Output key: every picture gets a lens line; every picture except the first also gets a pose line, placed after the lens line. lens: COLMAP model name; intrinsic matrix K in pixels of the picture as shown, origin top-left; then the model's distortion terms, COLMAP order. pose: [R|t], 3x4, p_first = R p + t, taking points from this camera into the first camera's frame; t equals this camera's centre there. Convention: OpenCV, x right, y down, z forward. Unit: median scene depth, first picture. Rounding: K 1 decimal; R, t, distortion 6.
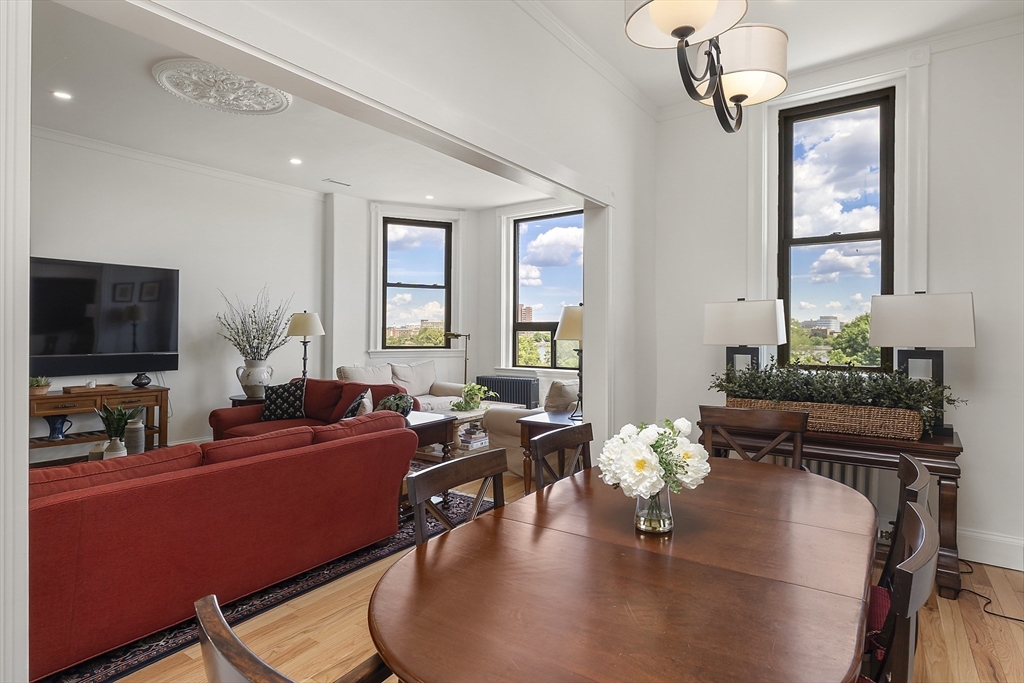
lens RADIAL K [[547.1, 0, 522.0], [0, 547.1, 334.2], [0, 0, 1]] dist [-0.001947, -0.000445]
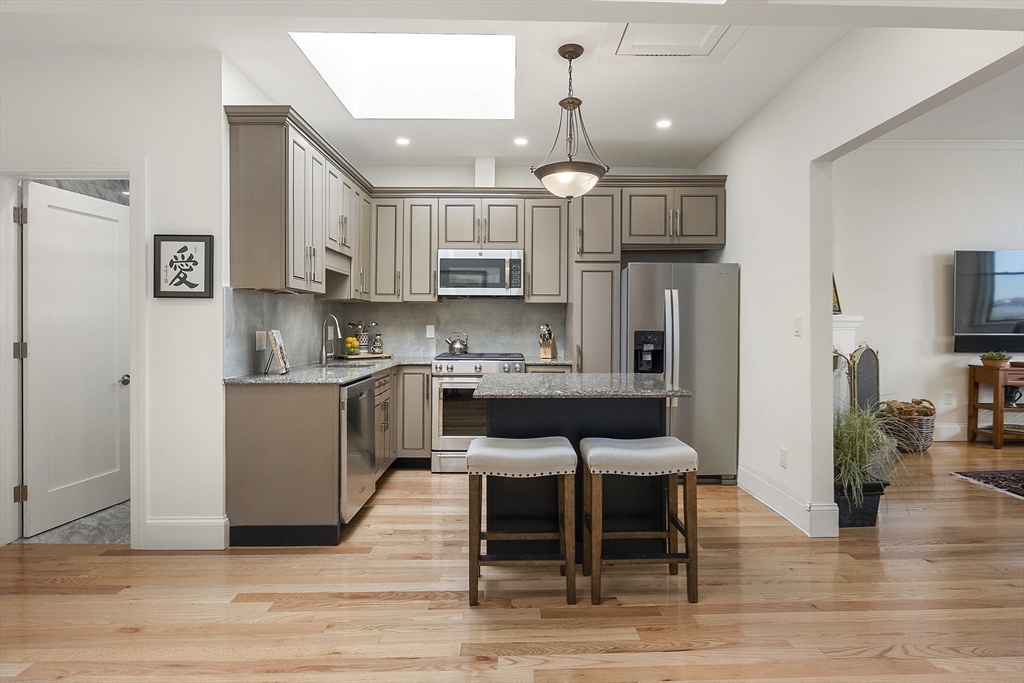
lens RADIAL K [[540.0, 0, 518.5], [0, 540.0, 329.8], [0, 0, 1]] dist [-0.002177, 0.000602]
pose [[0.576328, 0.003309, -0.817212, -0.315532], [-0.003317, 0.999993, 0.001710, 0.018864], [0.817212, 0.001725, 0.576335, -0.306703]]
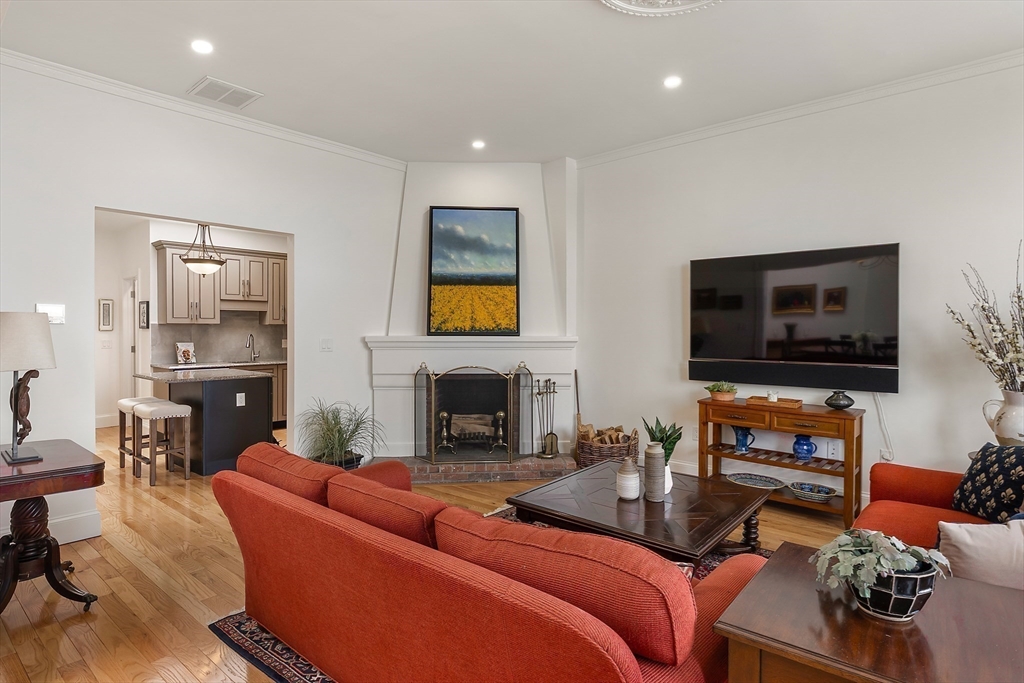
lens RADIAL K [[540.0, 0, 518.5], [0, 540.0, 329.8], [0, 0, 1]] dist [-0.002177, 0.000602]
pose [[-0.104848, -0.001015, -0.994488, 0.057469], [-0.008226, 0.999966, -0.000154, -0.006077], [0.994454, 0.008164, -0.104853, 0.434864]]
